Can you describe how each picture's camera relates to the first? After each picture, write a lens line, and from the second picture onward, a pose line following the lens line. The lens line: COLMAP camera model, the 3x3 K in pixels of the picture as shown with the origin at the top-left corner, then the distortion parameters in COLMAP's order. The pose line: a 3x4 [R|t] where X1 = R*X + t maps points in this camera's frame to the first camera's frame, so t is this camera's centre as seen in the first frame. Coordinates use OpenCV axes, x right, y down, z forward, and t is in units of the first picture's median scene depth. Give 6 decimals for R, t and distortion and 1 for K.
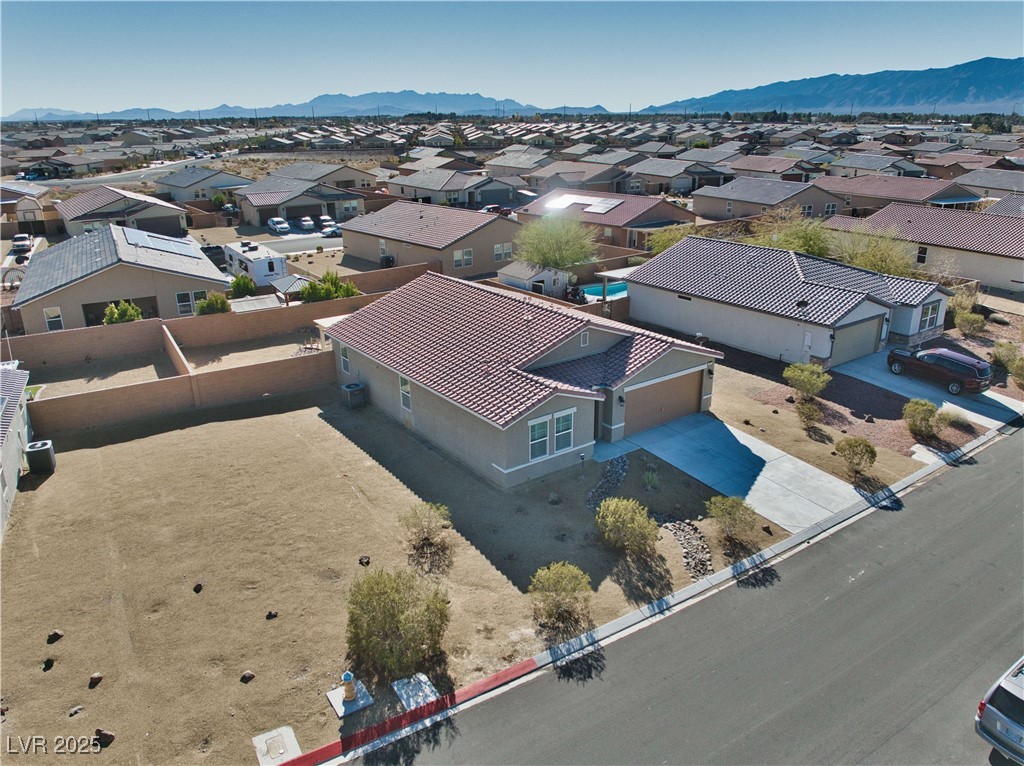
lens RADIAL K [[754.1, 0, 513.1], [0, 754.1, 387.3], [0, 0, 1]] dist [-0.041360, -0.002636]
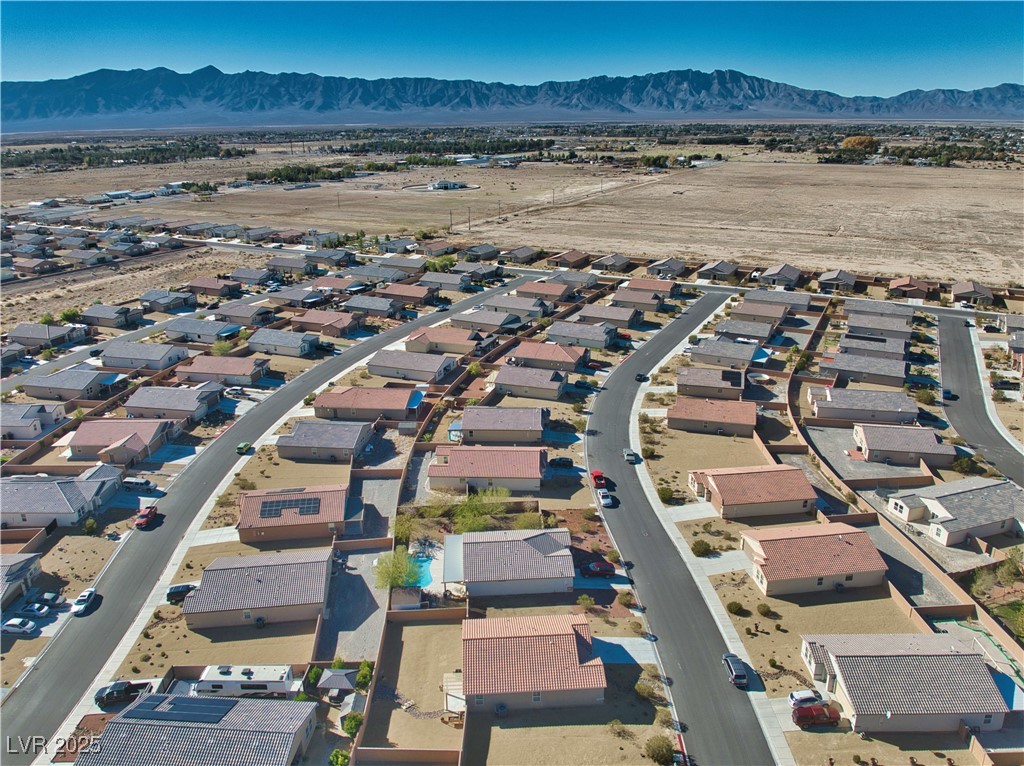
lens RADIAL K [[754.1, 0, 506.4], [0, 754.1, 378.0], [0, 0, 1]] dist [-0.041360, -0.002636]
pose [[0.543561, -0.274765, 0.793124, -2.024330], [0.295466, 0.947061, 0.125598, -1.440804], [-0.785647, 0.166071, 0.595969, -0.637991]]
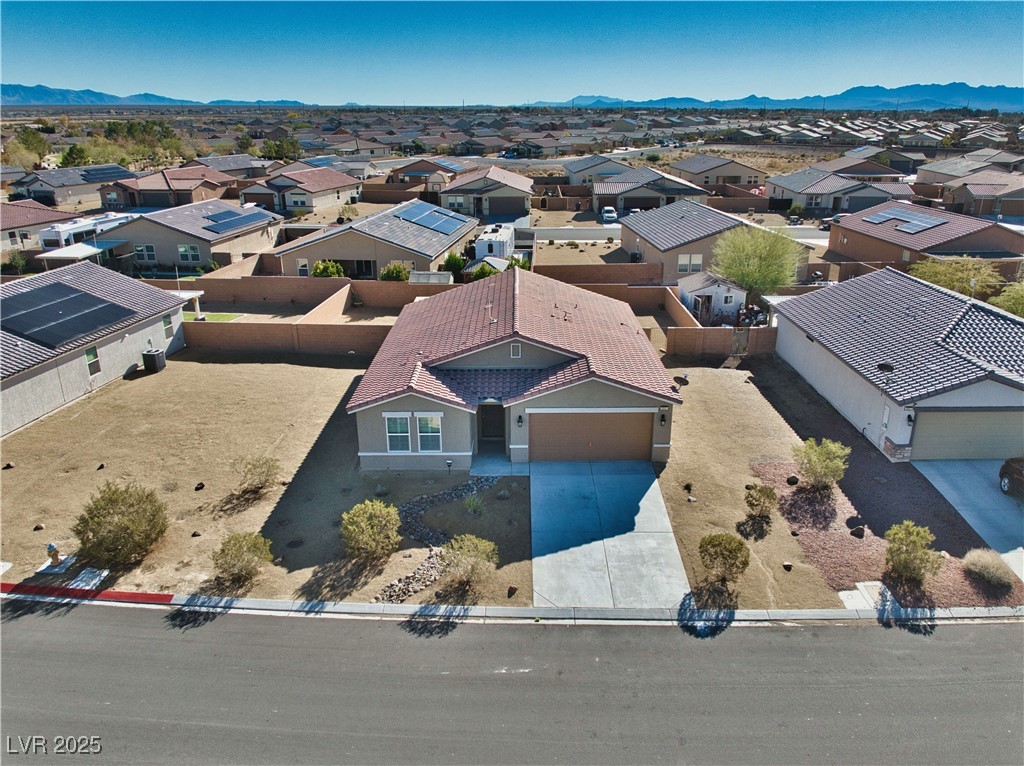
lens RADIAL K [[754.1, 0, 510.4], [0, 754.1, 378.7], [0, 0, 1]] dist [-0.041360, -0.002636]
pose [[0.800841, 0.204816, -0.562764, 0.655201], [-0.204645, 0.976725, 0.064256, -0.092216], [0.562826, 0.063708, 0.824116, 0.211369]]
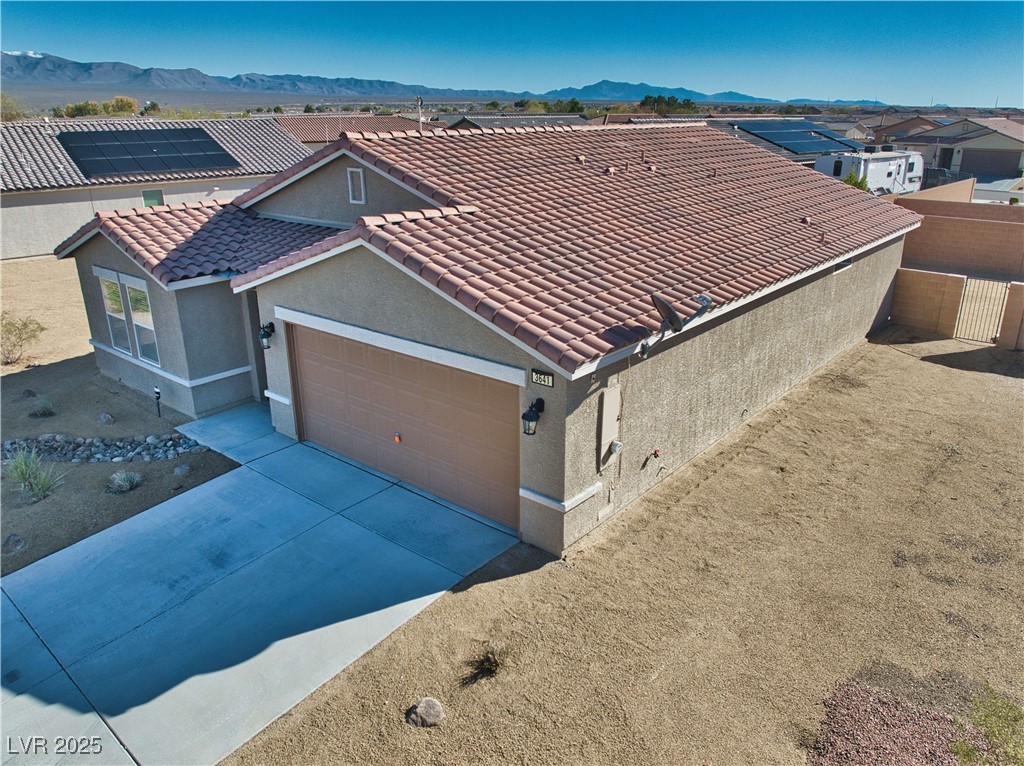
lens RADIAL K [[754.1, 0, 514.1], [0, 754.1, 382.8], [0, 0, 1]] dist [-0.041360, -0.002636]
pose [[0.235463, 0.337040, -0.911571, 0.542692], [-0.328701, 0.910287, 0.251660, -0.101075], [0.914611, 0.240377, 0.325125, 0.996461]]
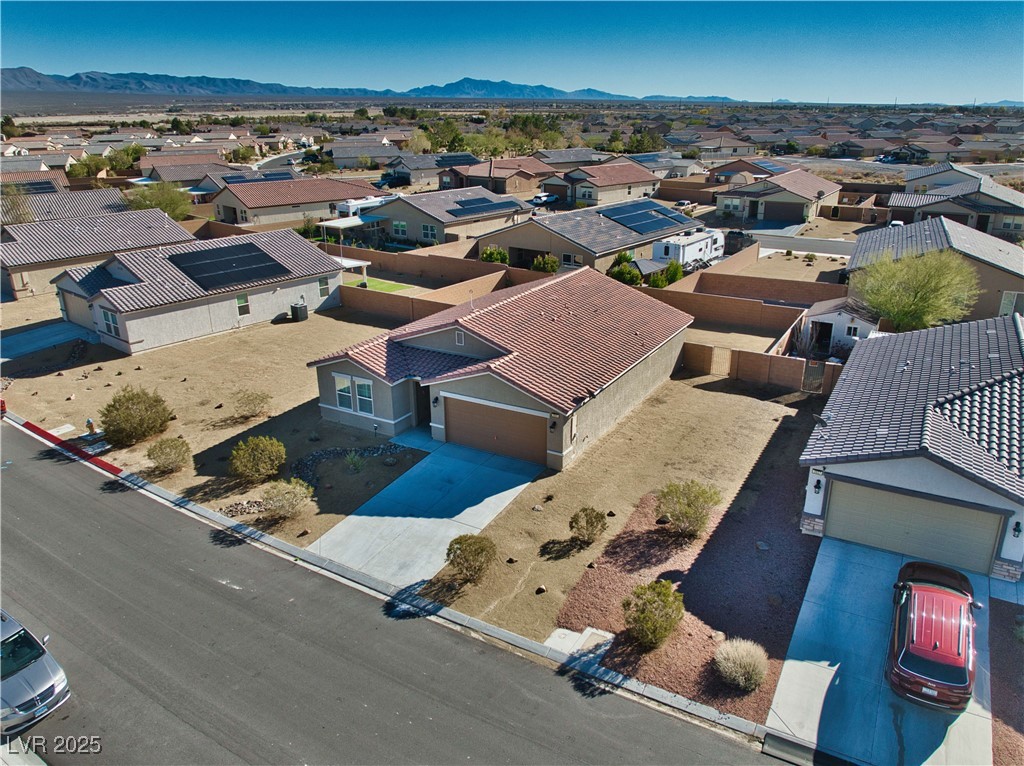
lens RADIAL K [[754.1, 0, 511.0], [0, 754.1, 376.6], [0, 0, 1]] dist [-0.041360, -0.002636]
pose [[0.393141, 0.312894, -0.864603, 1.056048], [-0.308415, 0.930718, 0.196582, -0.245877], [0.866211, 0.189371, 0.462404, 0.610365]]
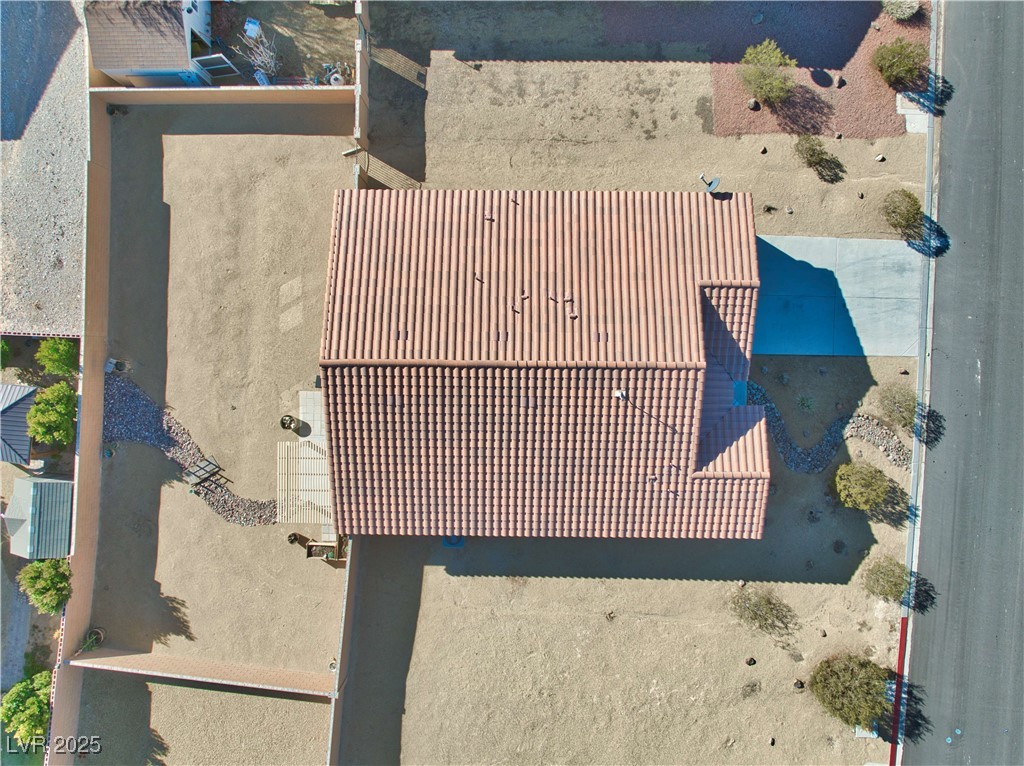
lens RADIAL K [[754.1, 0, 521.1], [0, 754.1, 386.1], [0, 0, 1]] dist [-0.041360, -0.002636]
pose [[0.599774, -0.800048, -0.013924, -0.026698], [0.263924, 0.181369, 0.947338, -0.924587], [-0.755390, -0.571864, 0.319933, 0.891539]]
